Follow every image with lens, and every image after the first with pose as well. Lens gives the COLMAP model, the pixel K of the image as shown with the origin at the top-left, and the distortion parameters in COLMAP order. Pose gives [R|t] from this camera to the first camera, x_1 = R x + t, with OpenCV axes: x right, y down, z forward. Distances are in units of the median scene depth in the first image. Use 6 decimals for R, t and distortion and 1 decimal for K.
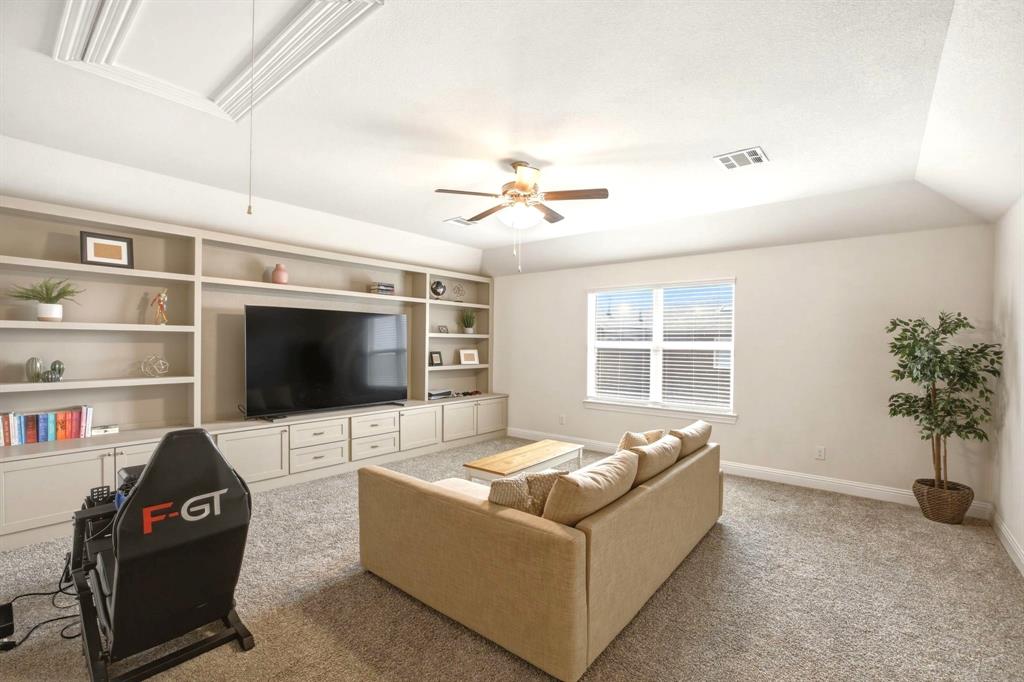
lens RADIAL K [[445.1, 0, 510.7], [0, 445.1, 344.6], [0, 0, 1]] dist [-0.008304, 0.000868]
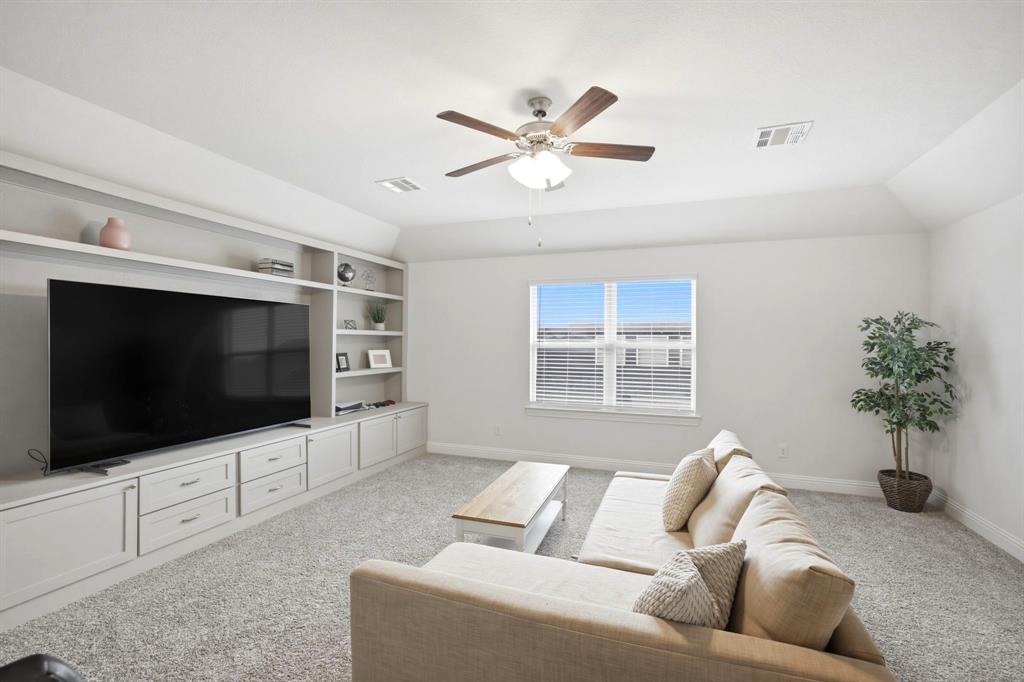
lens RADIAL K [[442.5, 0, 513.4], [0, 442.5, 335.2], [0, 0, 1]] dist [-0.017567, 0.004421]
pose [[0.946393, 0.002154, 0.323010, -0.182570], [0.003276, 0.999862, -0.016266, -0.002580], [-0.323001, 0.016452, 0.946256, 0.229019]]
